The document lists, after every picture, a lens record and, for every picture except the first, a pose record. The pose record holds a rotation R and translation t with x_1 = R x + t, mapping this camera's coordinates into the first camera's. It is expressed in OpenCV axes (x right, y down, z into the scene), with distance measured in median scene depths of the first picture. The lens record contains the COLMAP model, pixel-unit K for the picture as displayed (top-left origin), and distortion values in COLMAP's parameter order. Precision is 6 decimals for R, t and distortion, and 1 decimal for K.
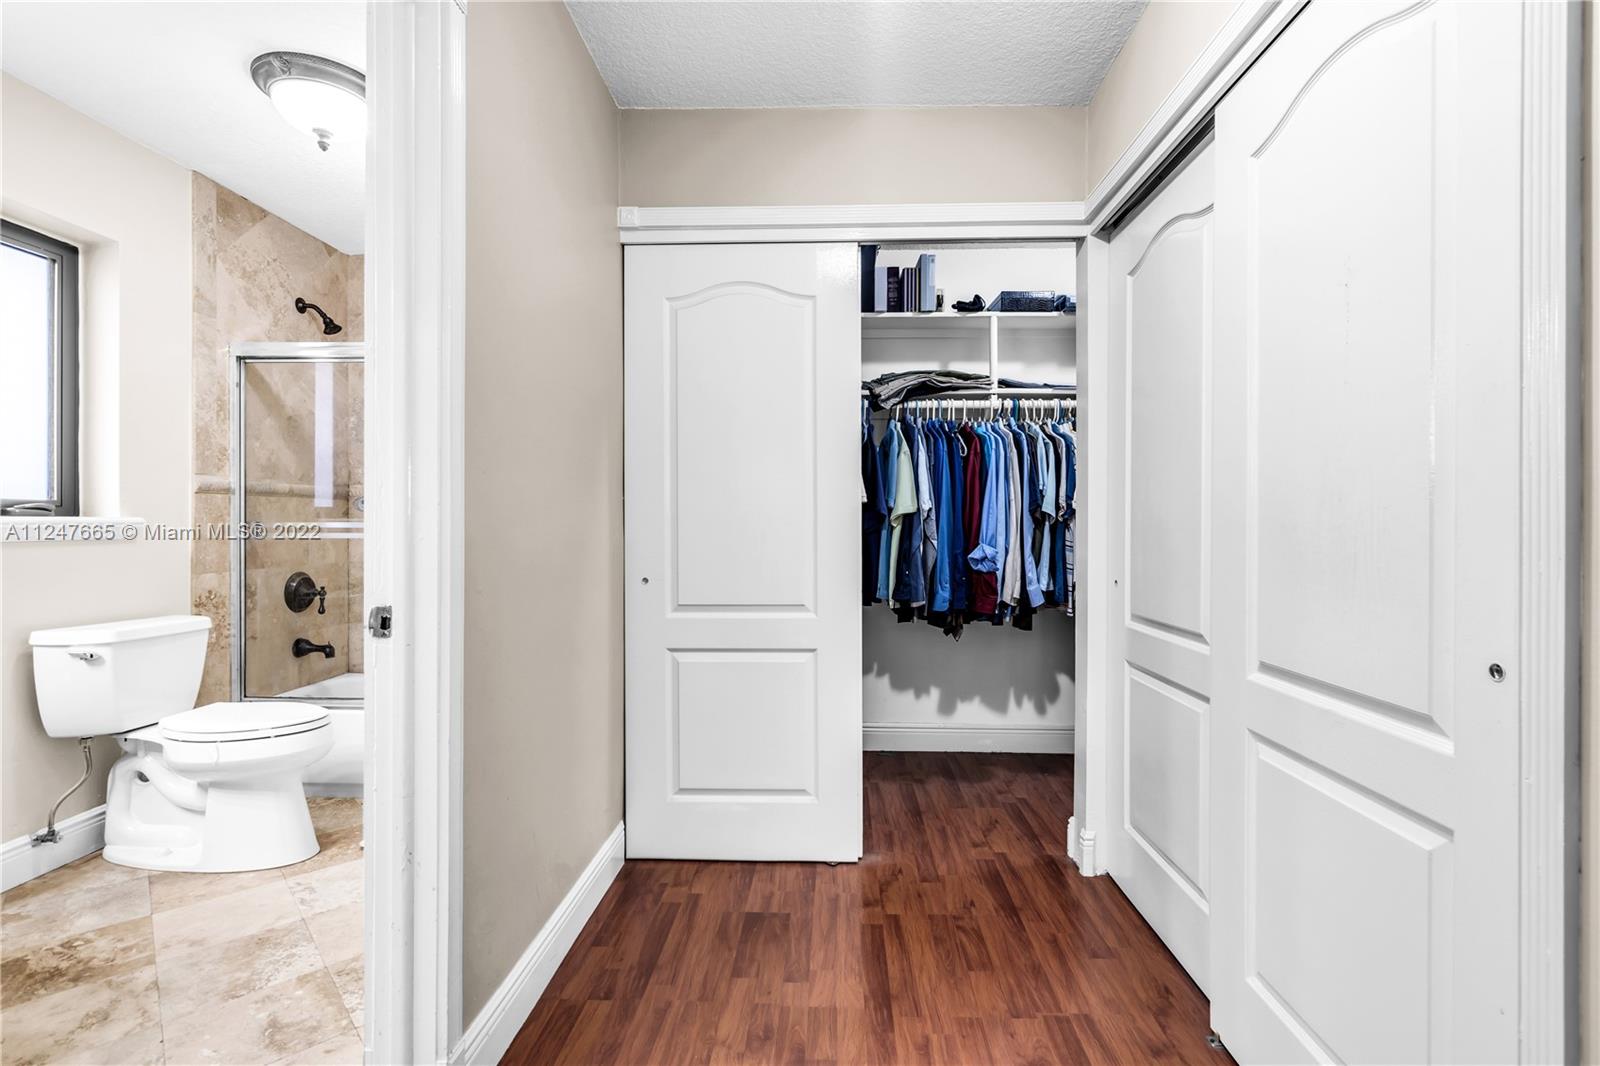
lens RADIAL K [[730.9, 0, 803.2], [0, 730.9, 524.9], [0, 0, 1]] dist [0.000324, -0.000264]
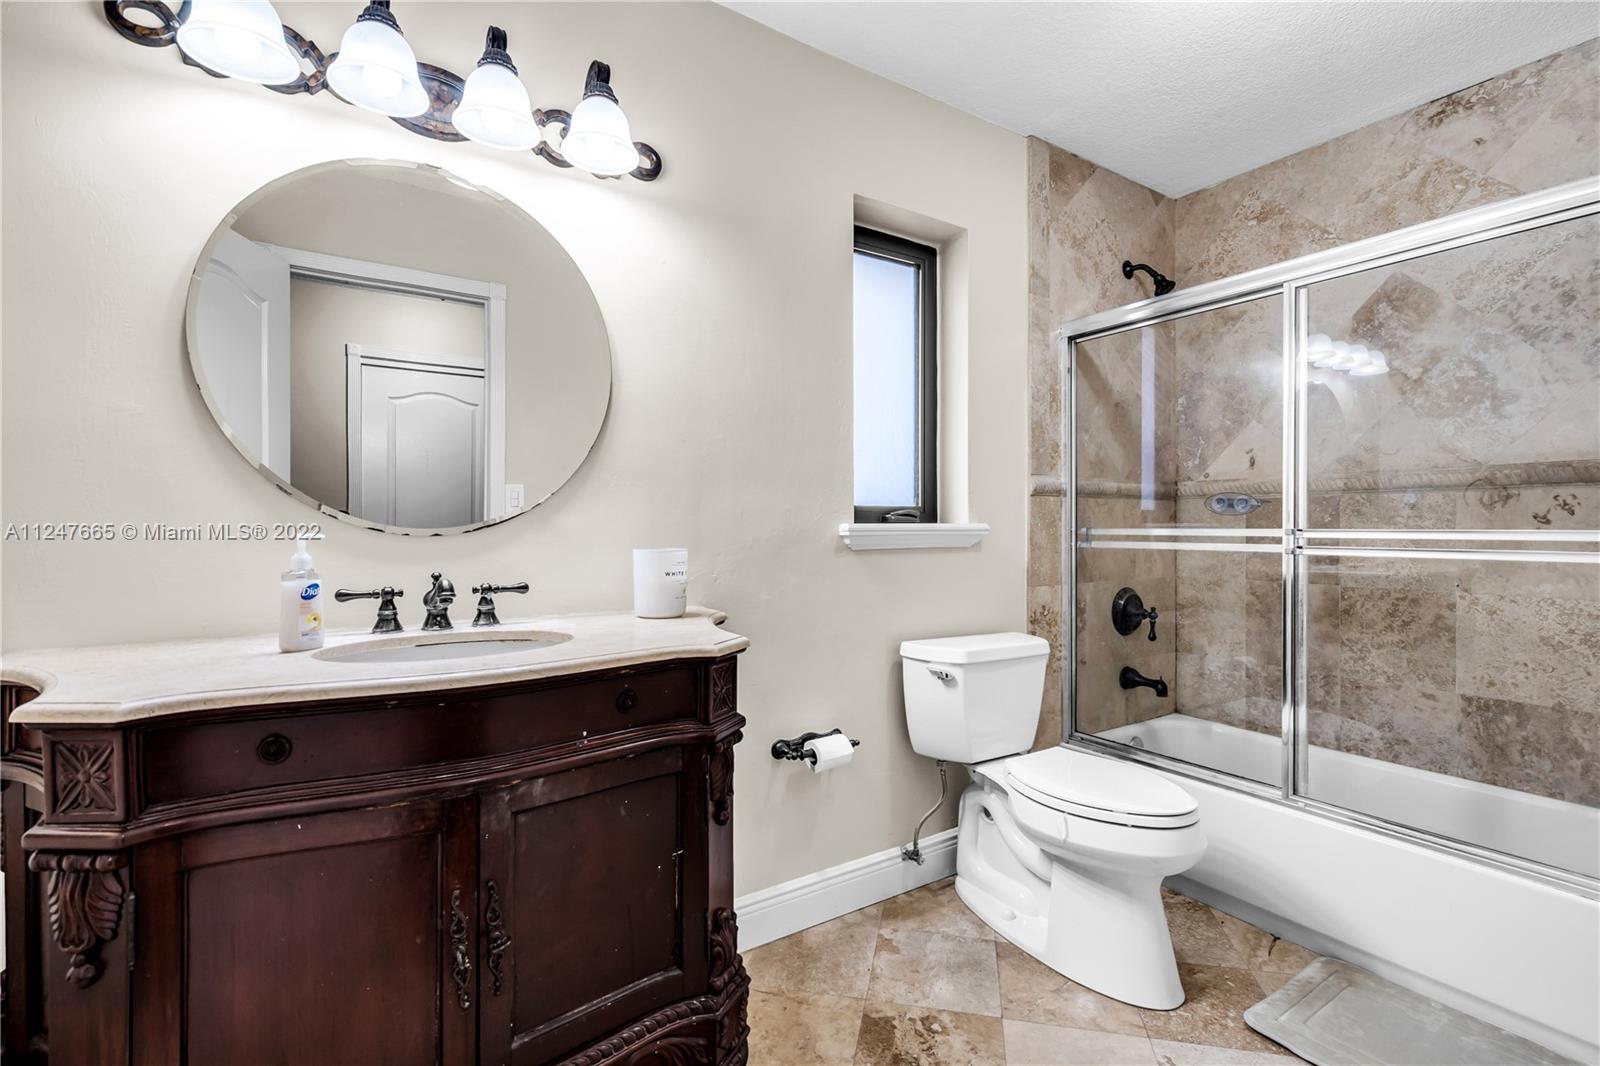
lens RADIAL K [[730.9, 0, 802.7], [0, 730.9, 531.3], [0, 0, 1]] dist [0.000324, -0.000264]
pose [[0.571983, 0.001601, -0.820264, -0.309236], [0.000221, 0.999998, 0.002107, -0.002810], [0.820266, -0.001386, 0.571981, 0.311326]]
